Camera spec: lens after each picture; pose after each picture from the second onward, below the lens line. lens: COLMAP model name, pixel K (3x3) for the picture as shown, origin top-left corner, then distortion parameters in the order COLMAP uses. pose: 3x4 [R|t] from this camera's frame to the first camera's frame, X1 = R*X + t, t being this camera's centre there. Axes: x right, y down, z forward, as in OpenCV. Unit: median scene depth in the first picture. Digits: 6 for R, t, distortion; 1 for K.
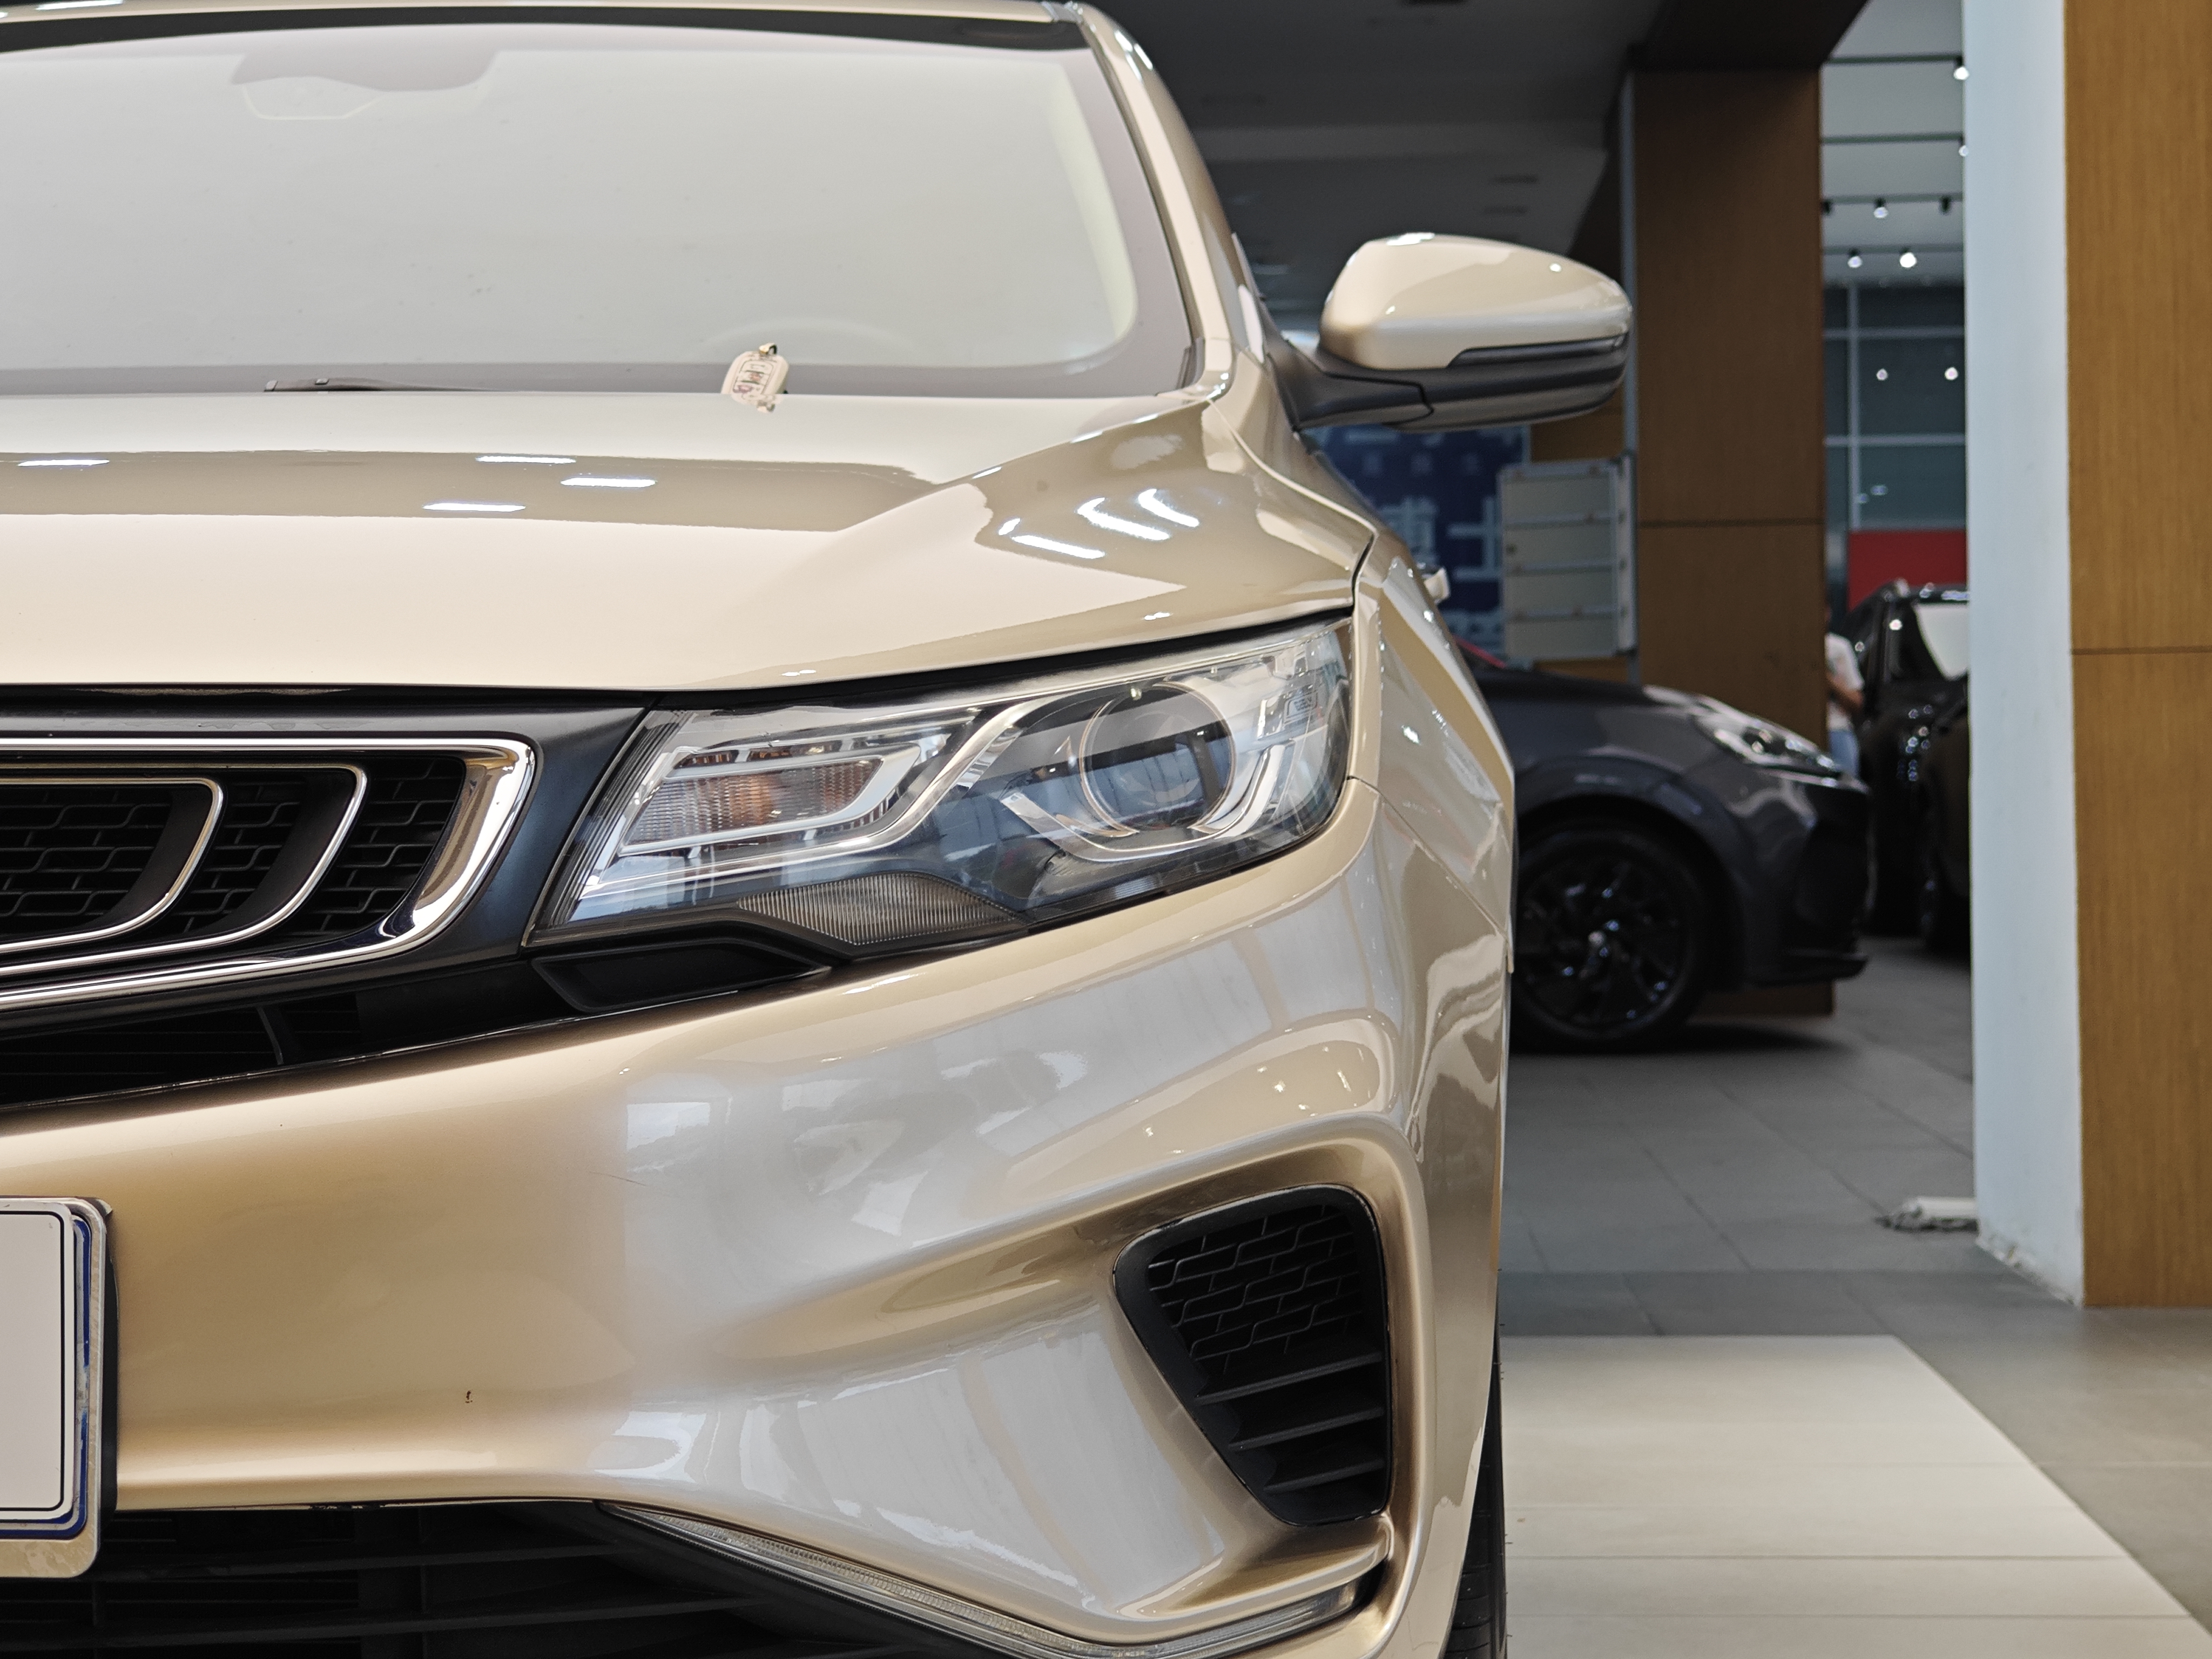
lens RADIAL K [[4837.1, 0, 1106.3], [0, 4837.1, 829.3], [0, 0, 1]] dist [0.017824, 0.000000]
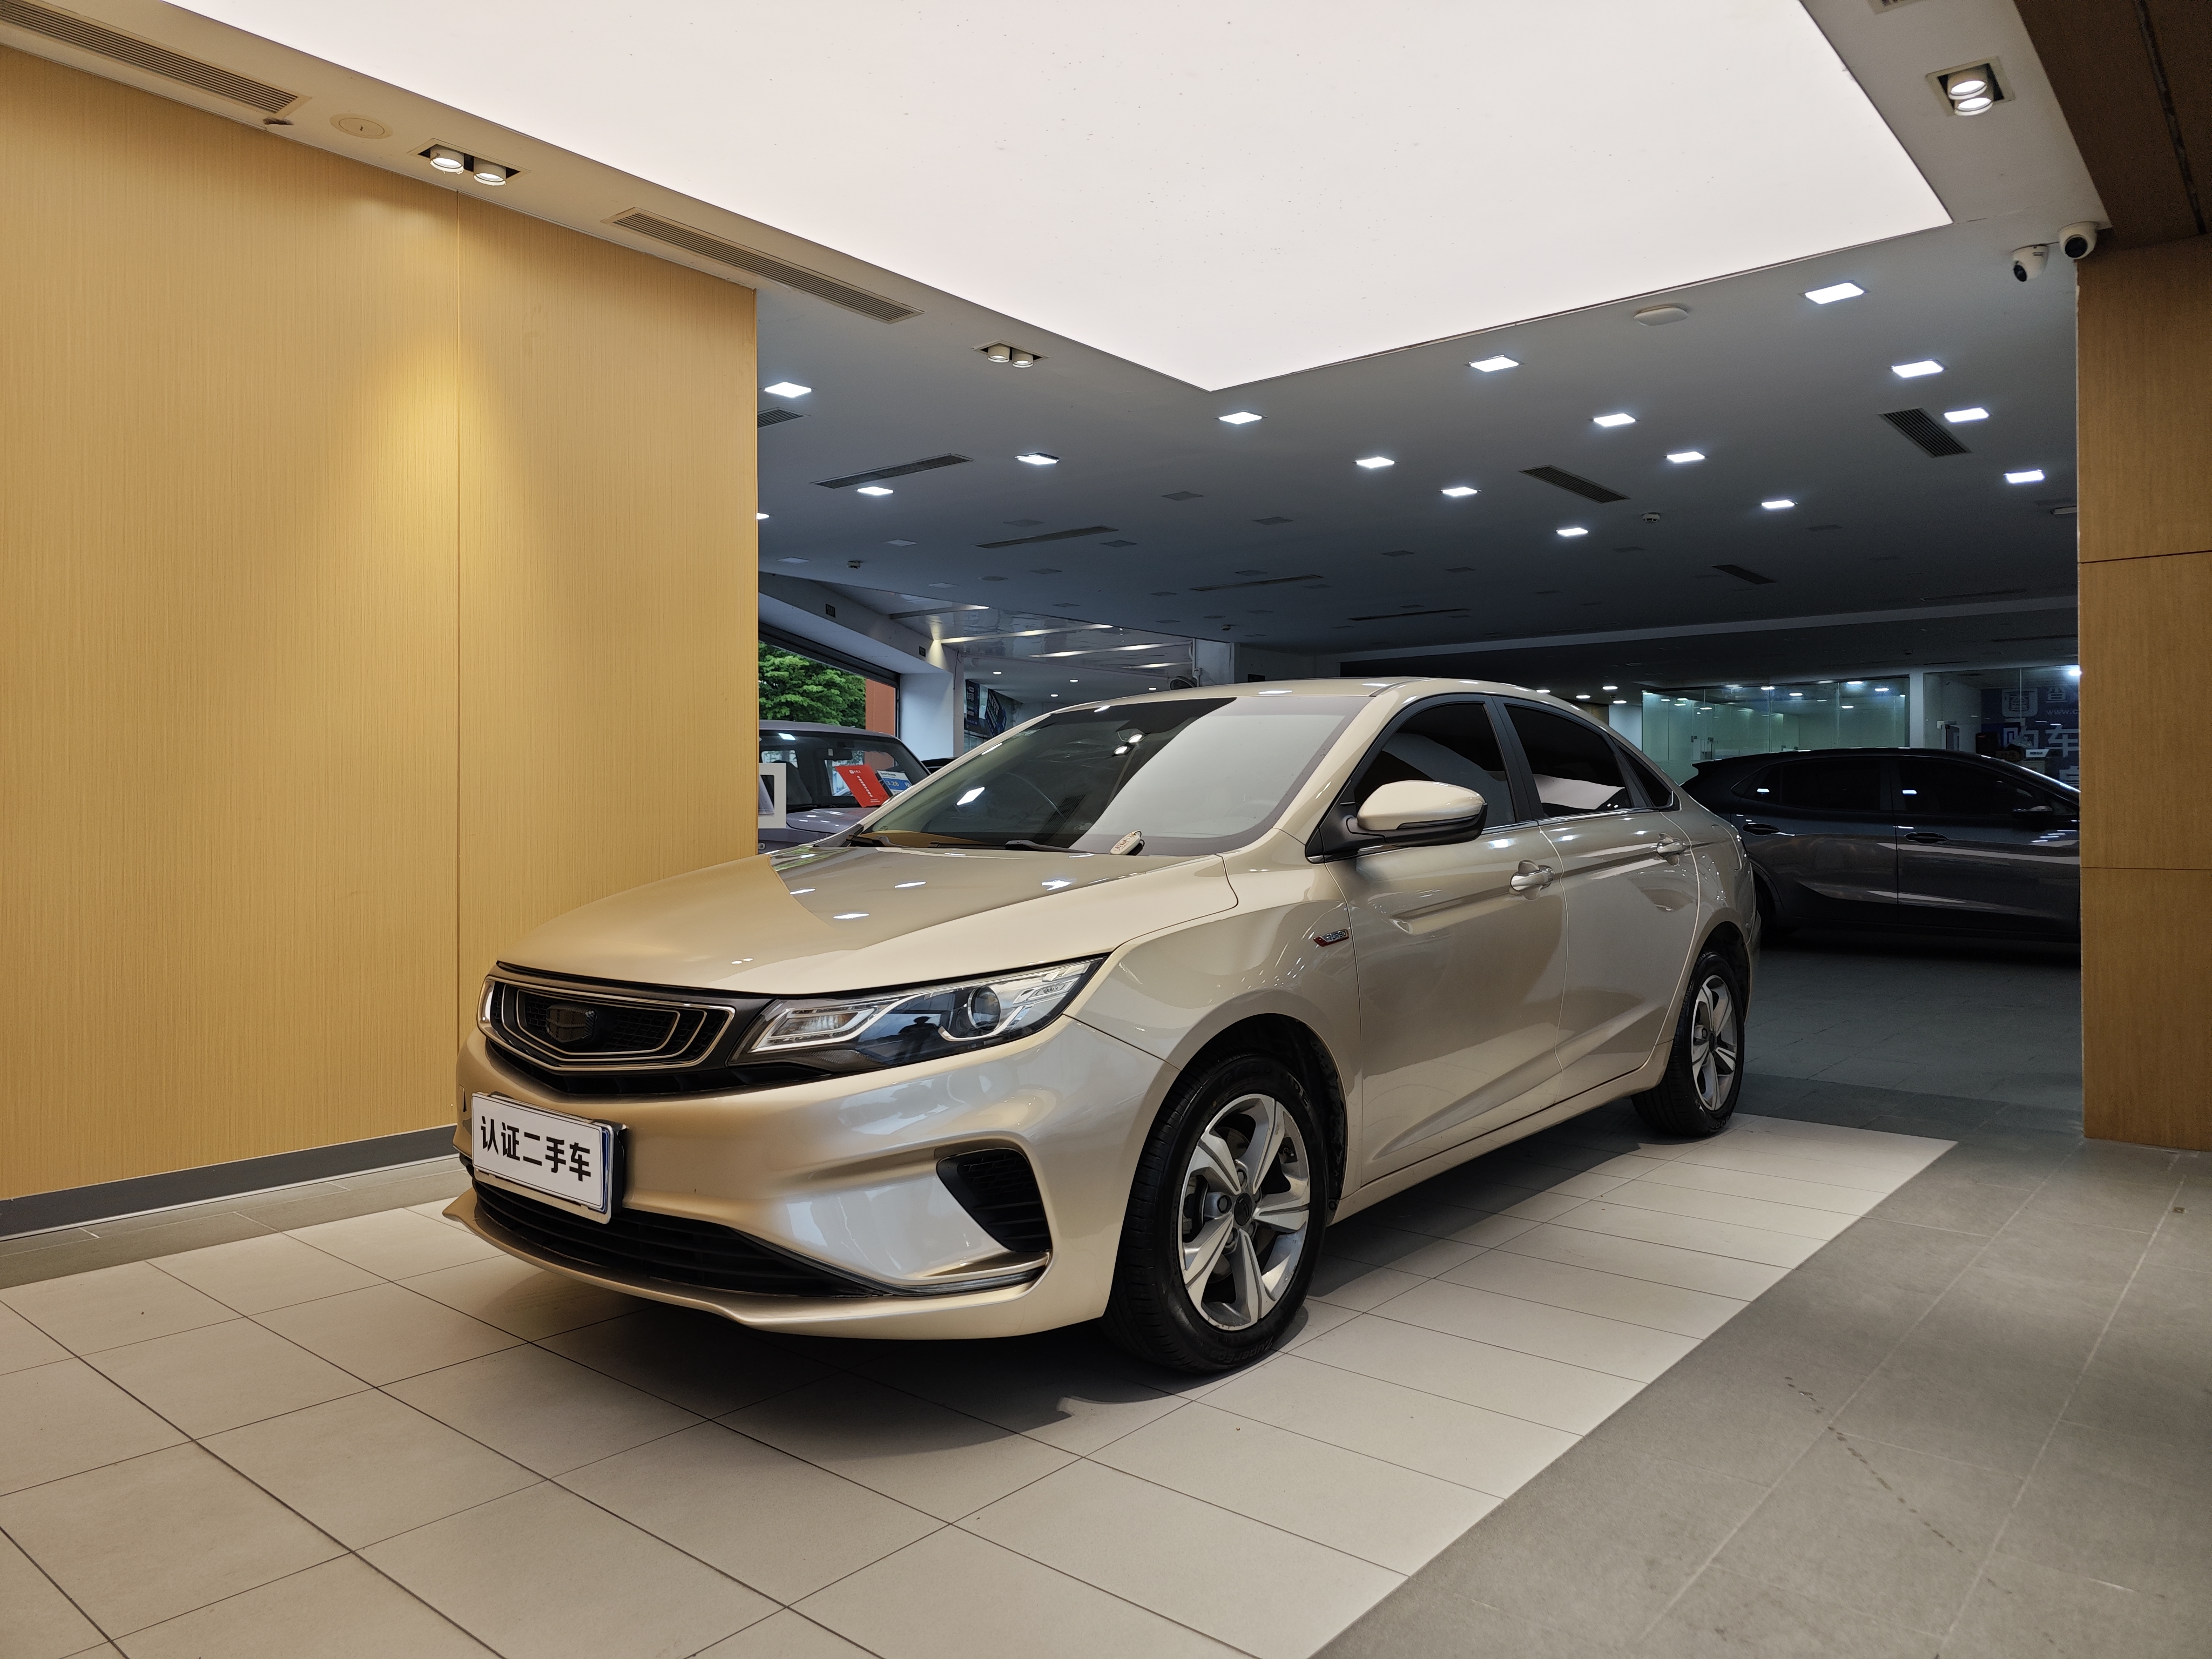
lens RADIAL K [[1490.9, 0, 1136.3], [0, 1490.9, 804.6], [0, 0, 1]] dist [0.010607, -0.018638]
pose [[0.780857, 0.002004, -0.624707, 0.772797], [-0.006977, 0.999960, -0.005513, -0.158497], [0.624671, 0.008664, 0.780840, 0.296283]]
